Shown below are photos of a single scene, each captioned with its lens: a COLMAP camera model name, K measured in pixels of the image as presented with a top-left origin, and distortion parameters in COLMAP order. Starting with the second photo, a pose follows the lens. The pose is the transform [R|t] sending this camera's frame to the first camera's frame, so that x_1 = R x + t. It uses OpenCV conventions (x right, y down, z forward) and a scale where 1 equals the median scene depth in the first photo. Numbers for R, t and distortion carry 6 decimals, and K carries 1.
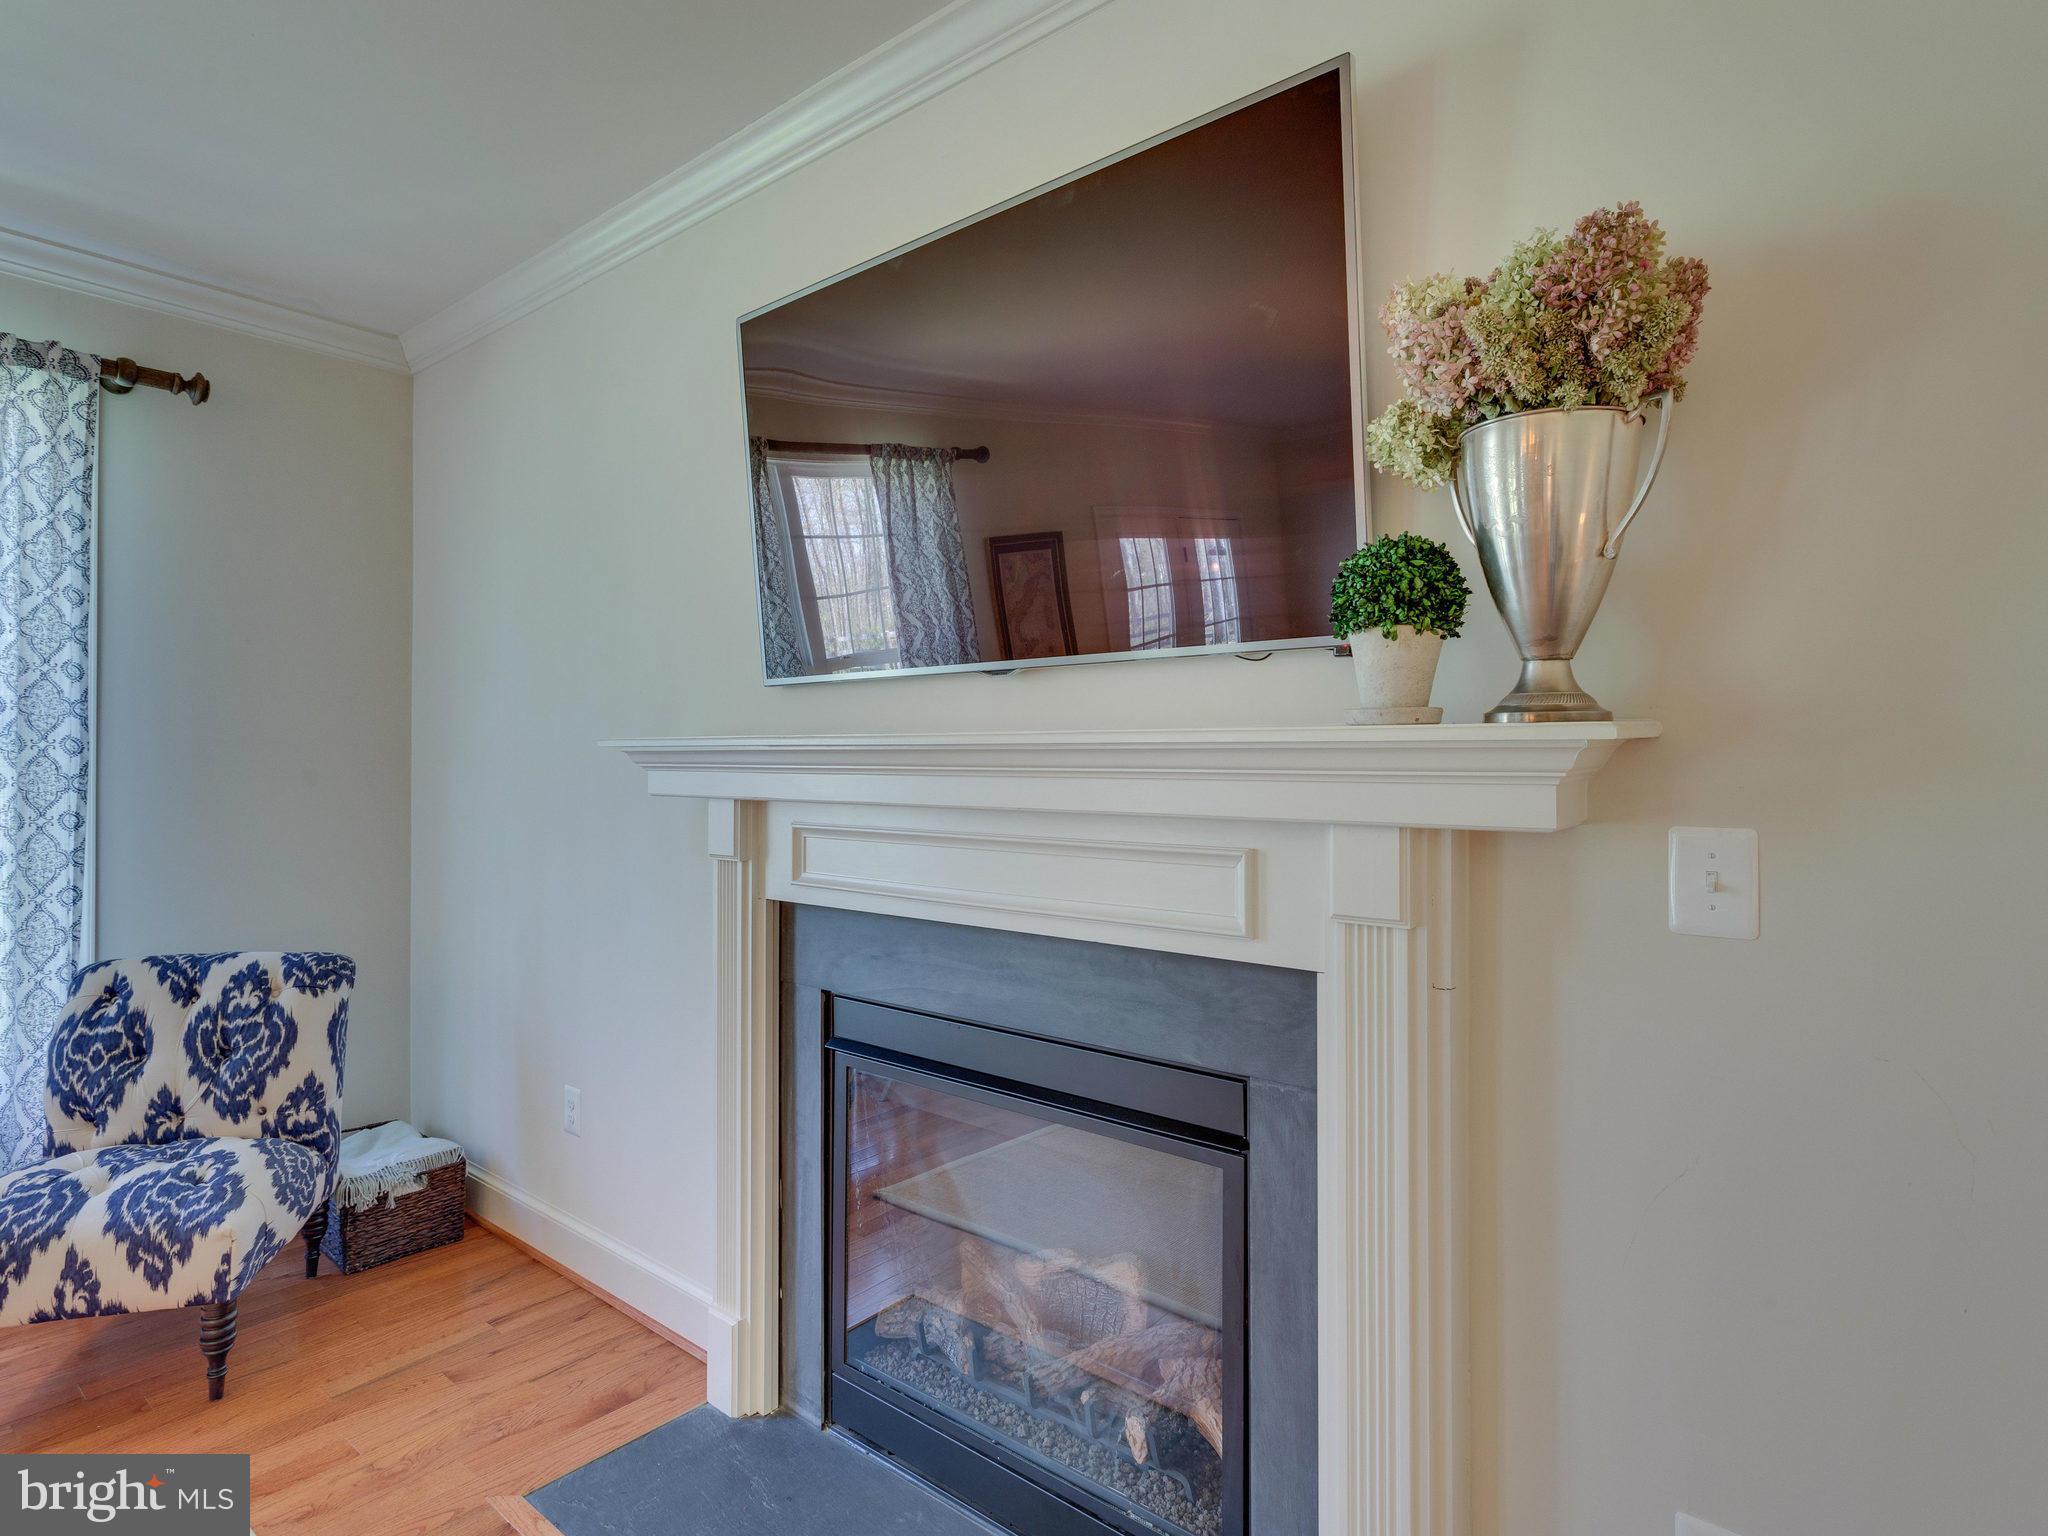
lens RADIAL K [[1131.0, 0, 1013.3], [0, 1131.0, 757.4], [0, 0, 1]] dist [-0.001078, 0.003907]
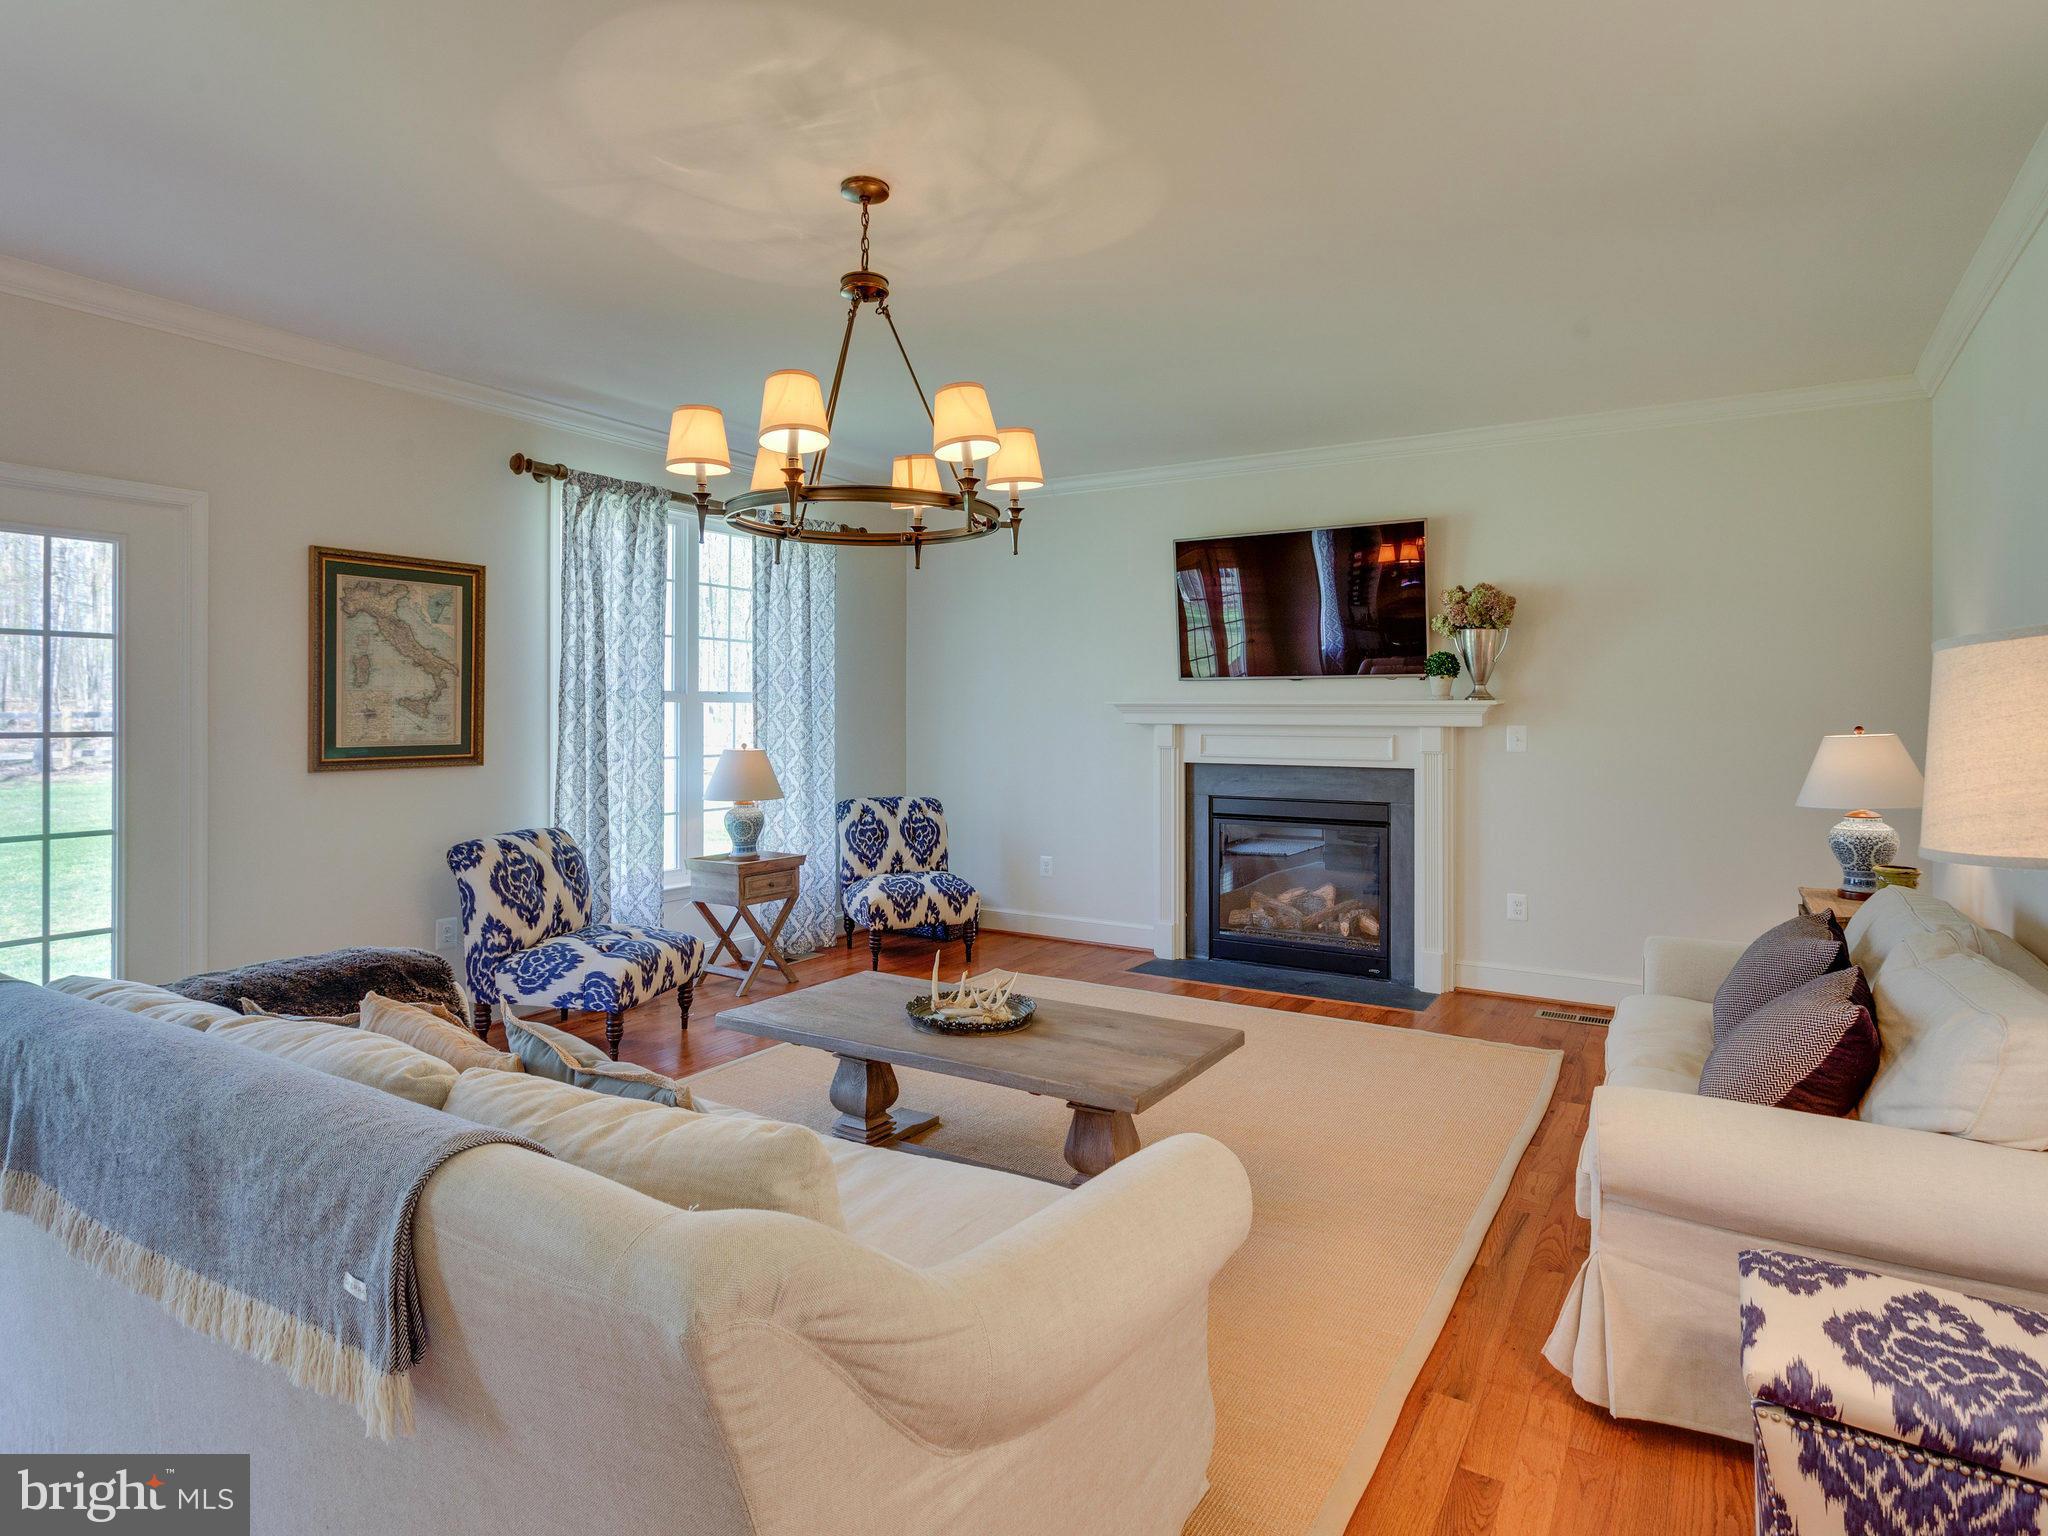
lens RADIAL K [[1131.0, 0, 1049.8], [0, 1131.0, 707.9], [0, 0, 1]] dist [-0.001078, 0.003907]
pose [[0.988074, 0.000400, 0.153980, -0.951455], [-0.000689, 0.999998, 0.001822, -0.004641], [-0.153979, -0.001907, 0.988072, -1.572880]]
